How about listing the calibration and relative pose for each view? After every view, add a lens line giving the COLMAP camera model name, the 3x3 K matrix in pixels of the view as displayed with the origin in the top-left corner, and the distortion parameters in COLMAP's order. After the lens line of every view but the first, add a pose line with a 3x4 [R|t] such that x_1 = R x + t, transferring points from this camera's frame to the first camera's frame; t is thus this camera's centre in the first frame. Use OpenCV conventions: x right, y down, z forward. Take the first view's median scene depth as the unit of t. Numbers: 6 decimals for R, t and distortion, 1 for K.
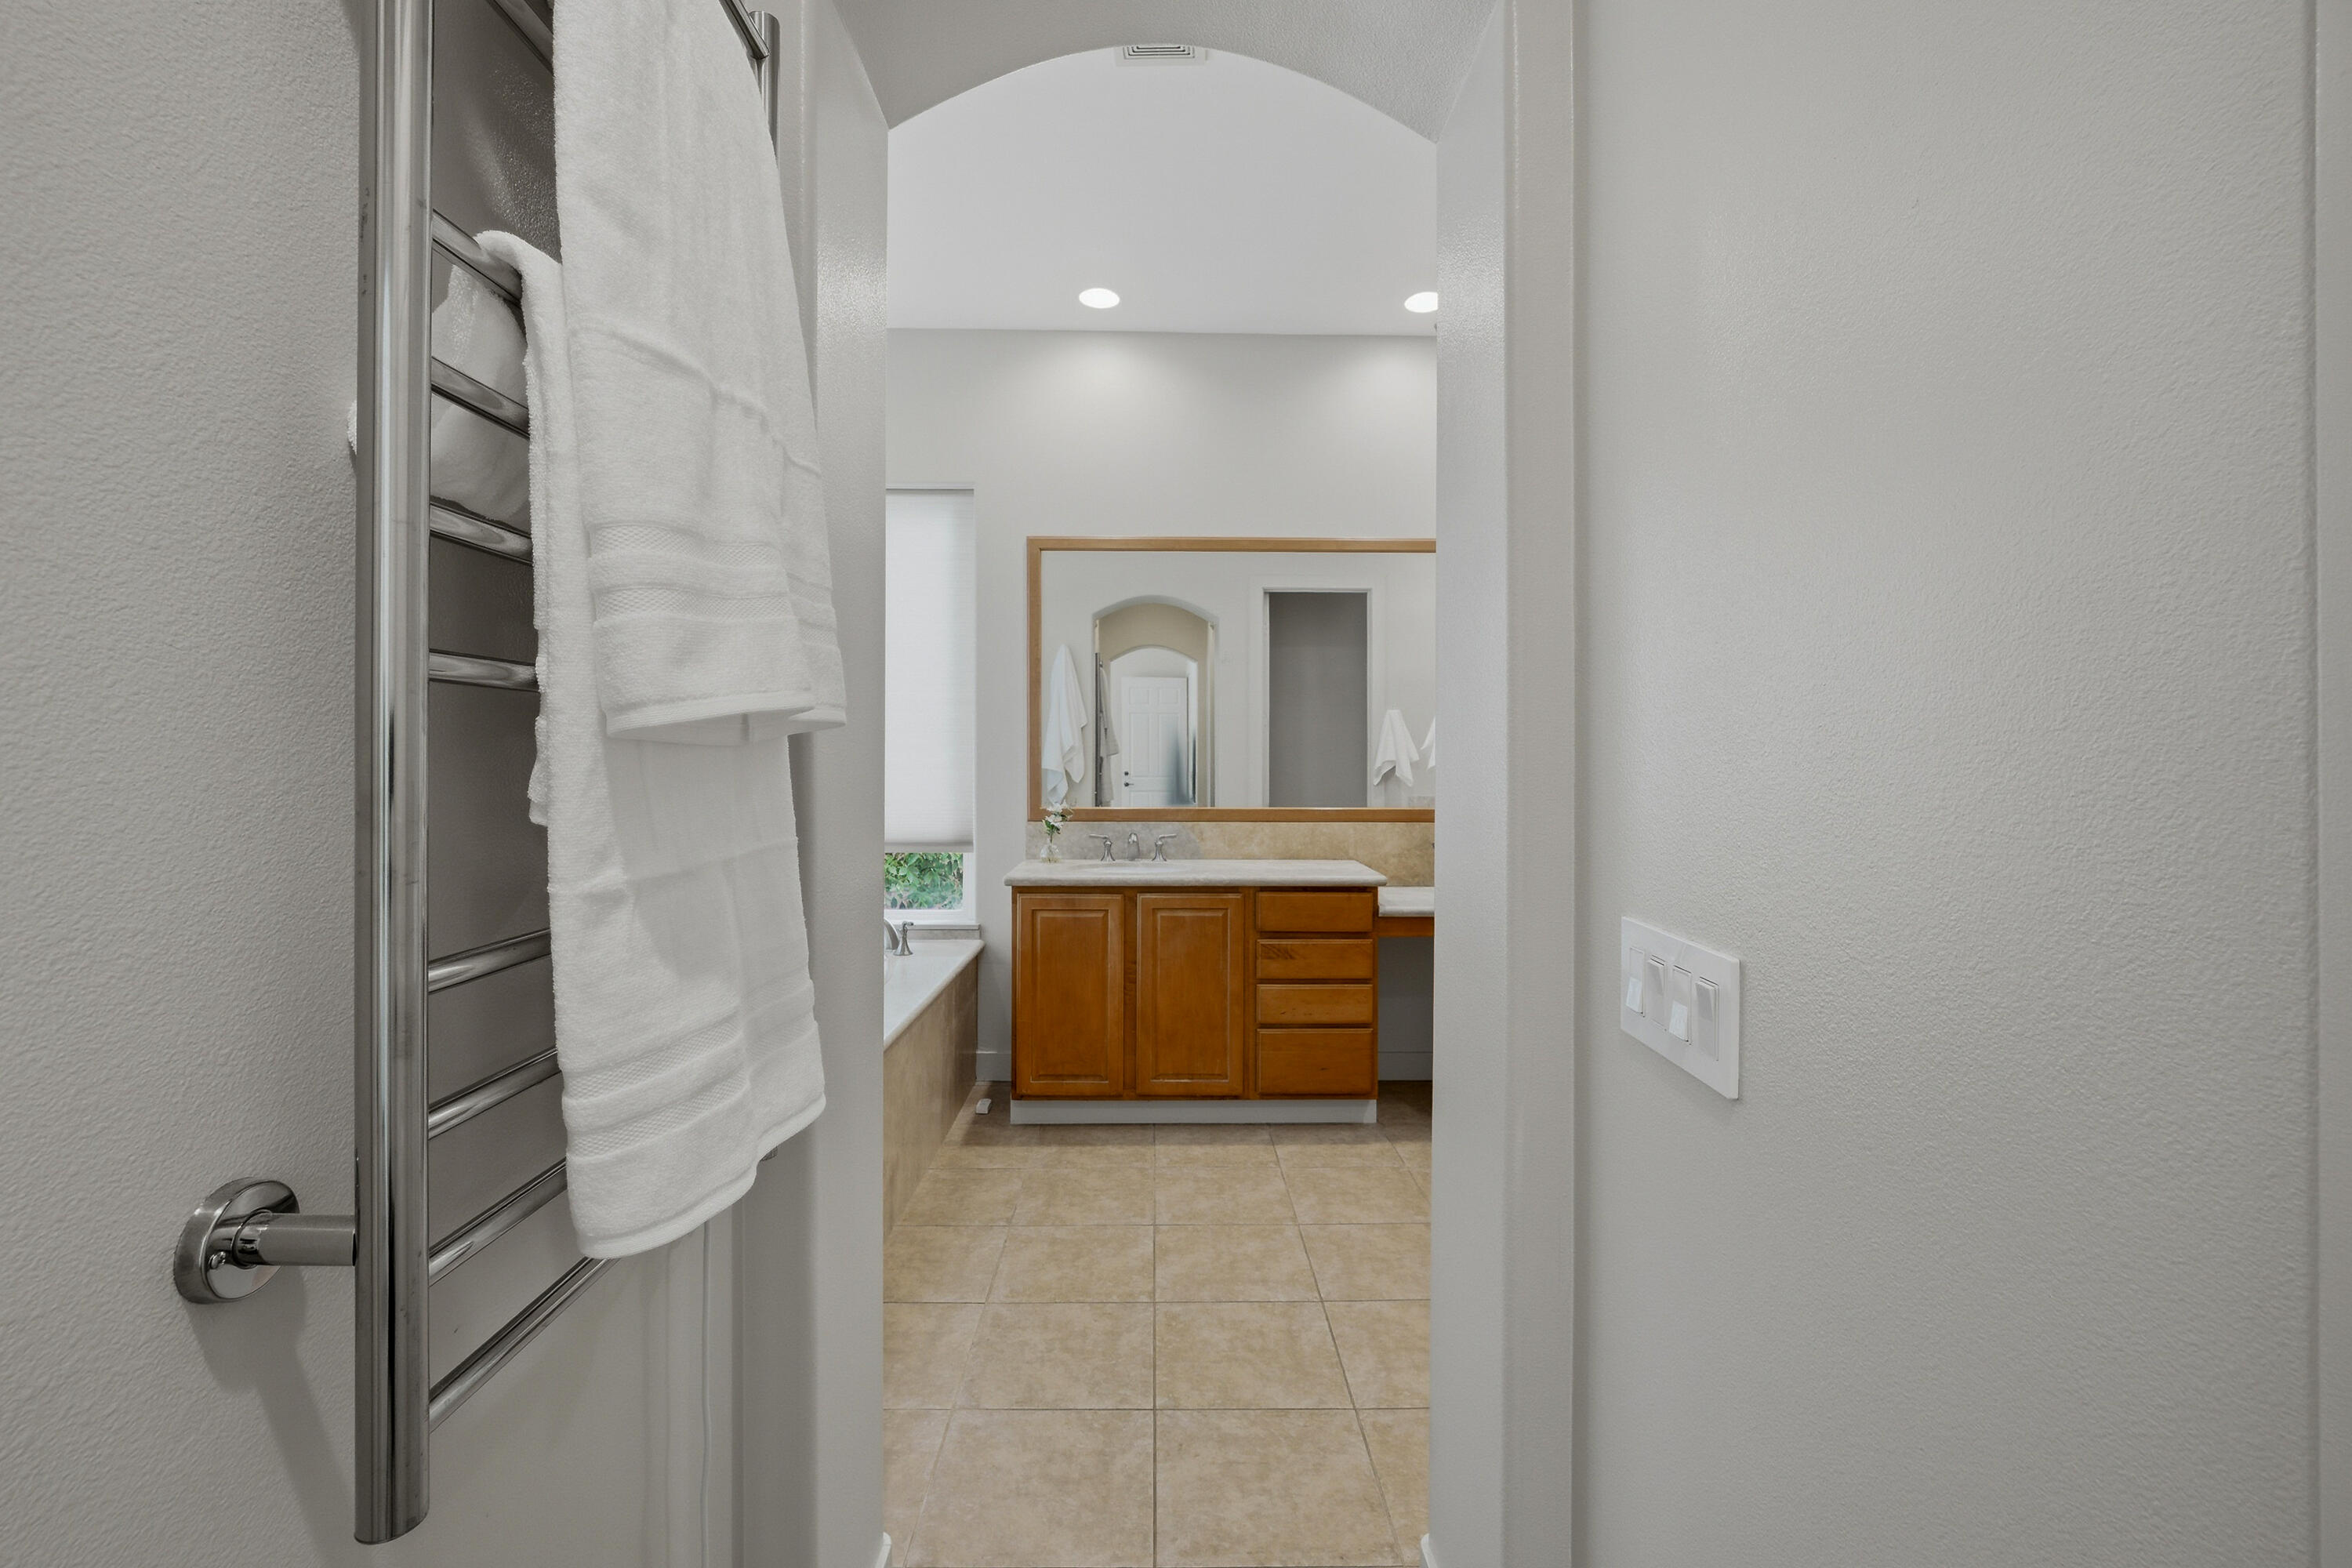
lens RADIAL K [[1049.2, 0, 1174.4], [0, 1049.2, 767.6], [0, 0, 1]] dist [-0.005102, 0.001339]
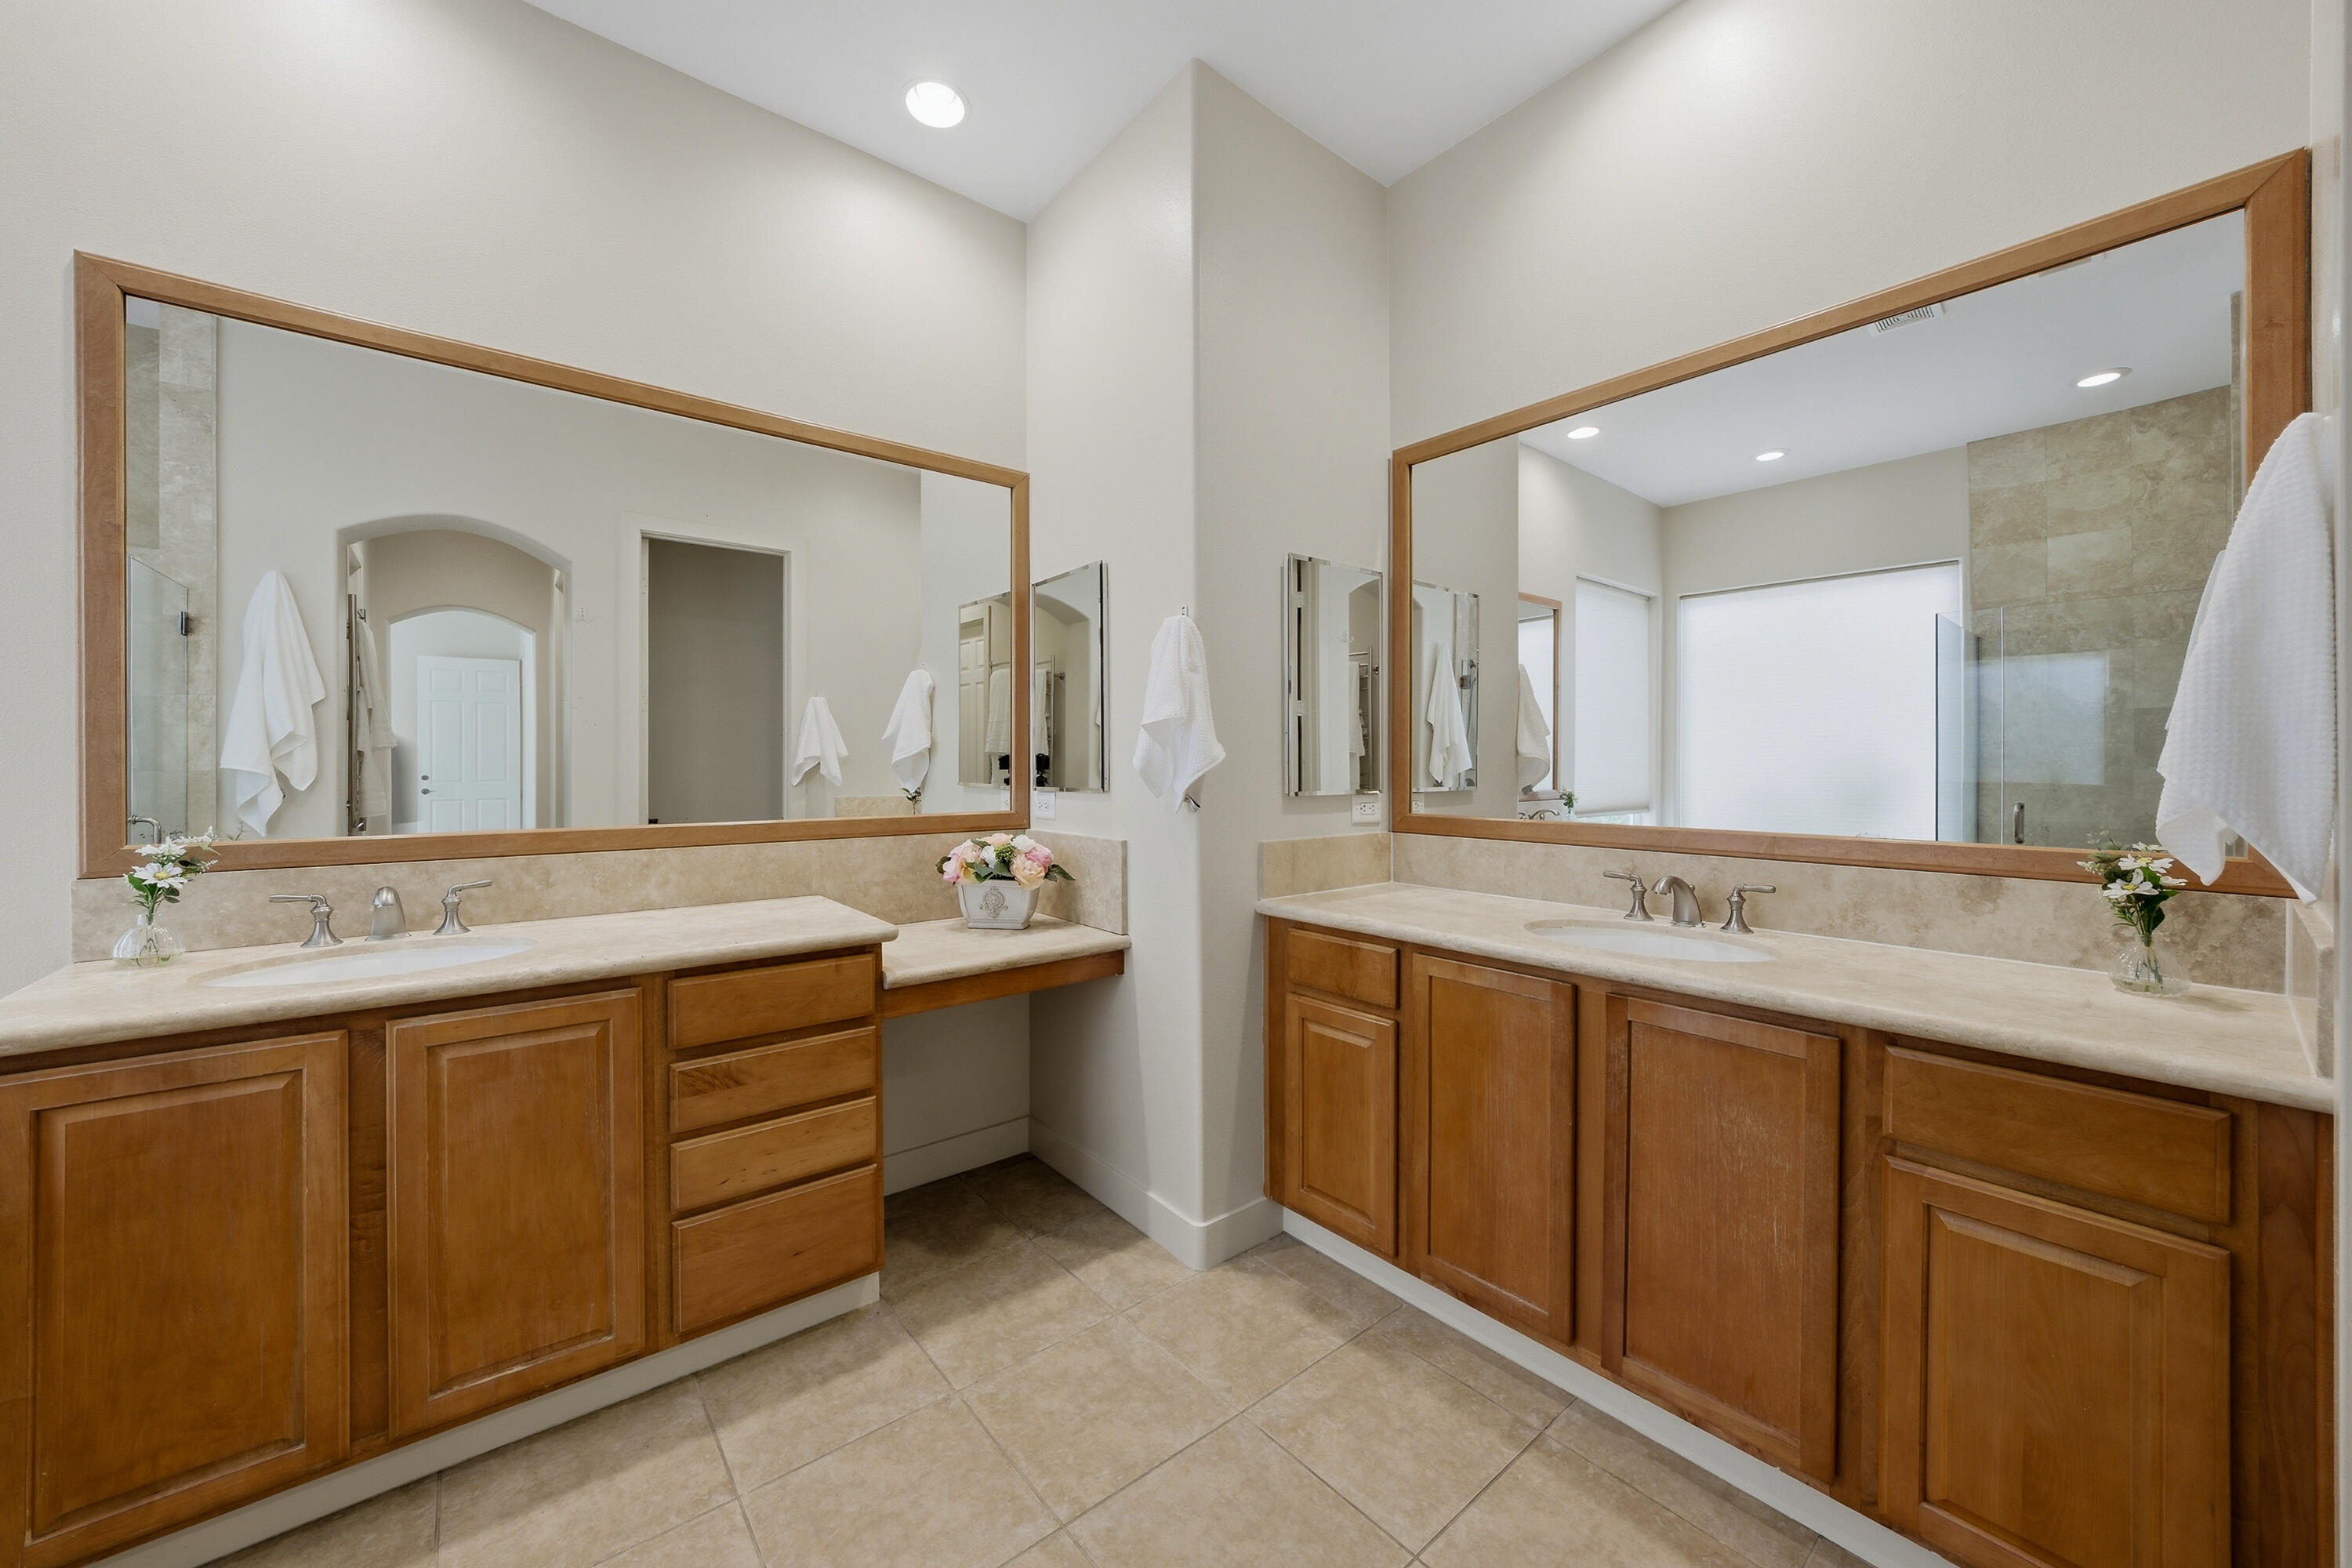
lens RADIAL K [[881.3, 0, 1185.6], [0, 881.3, 766.4], [0, 0, 1]] dist [-0.016667, 0.003037]
pose [[0.789302, -0.005724, 0.613979, 0.009607], [0.007165, 0.999974, 0.000112, 0.006407], [-0.613963, 0.004311, 0.789323, 0.460221]]
